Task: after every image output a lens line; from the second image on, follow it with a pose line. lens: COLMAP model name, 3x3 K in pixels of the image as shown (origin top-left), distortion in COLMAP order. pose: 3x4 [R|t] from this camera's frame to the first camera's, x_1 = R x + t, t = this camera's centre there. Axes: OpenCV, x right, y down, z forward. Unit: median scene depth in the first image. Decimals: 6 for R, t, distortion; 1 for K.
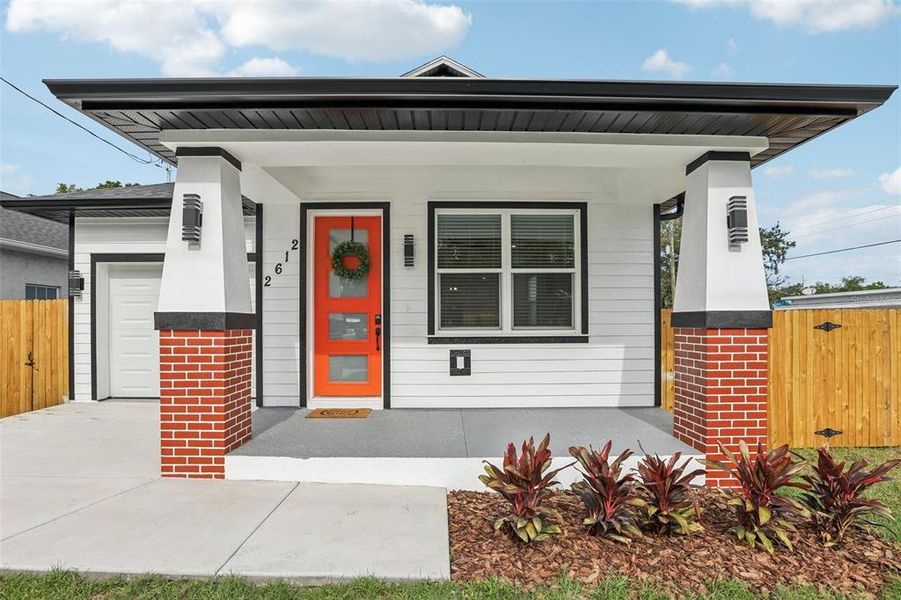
lens RADIAL K [[410.1, 0, 445.3], [0, 410.1, 318.6], [0, 0, 1]] dist [-0.043558, 0.013091]
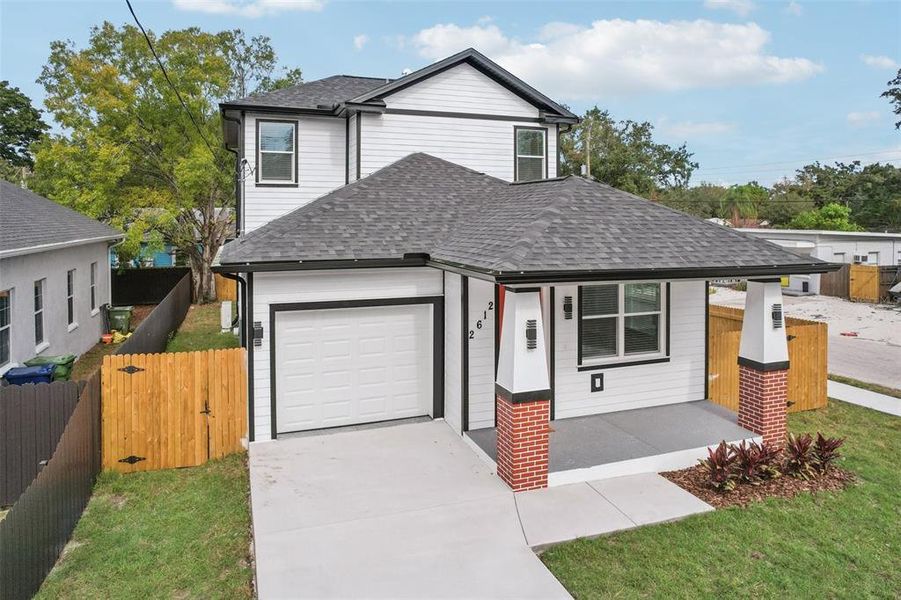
lens RADIAL K [[572.8, 0, 438.5], [0, 572.8, 220.2], [0, 0, 1]] dist [-0.033997, 0.007130]
pose [[0.947242, 0.000052, 0.320519, -1.124027], [-0.003230, 0.999951, 0.009382, -0.477023], [-0.320502, -0.009923, 0.947196, -0.704876]]
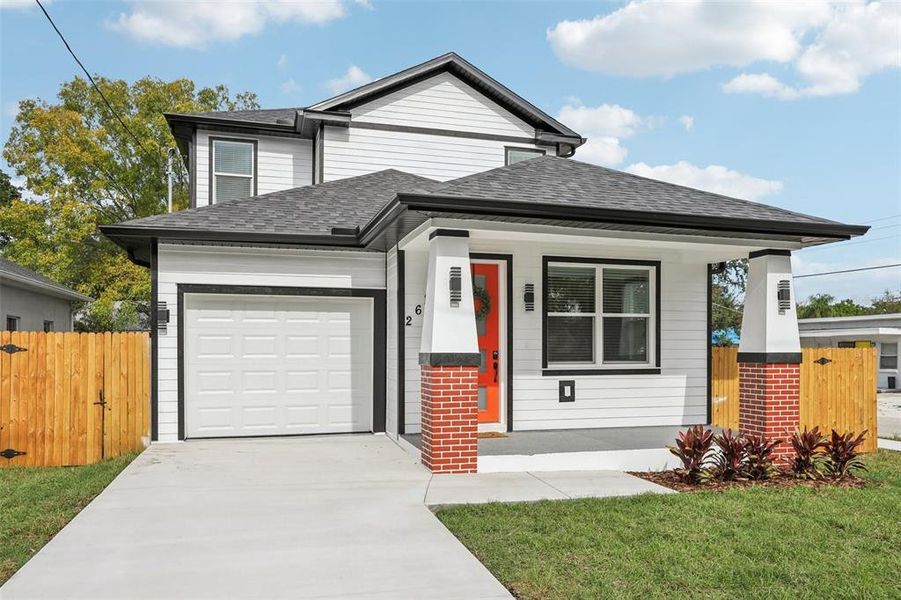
lens RADIAL K [[635.6, 0, 436.2], [0, 635.6, 345.1], [0, 0, 1]] dist [-0.013132, 0.036162]
pose [[0.967232, 0.004841, 0.253848, -0.802485], [-0.005833, 0.999978, 0.003156, -0.031757], [-0.253827, -0.004533, 0.967239, -0.699452]]
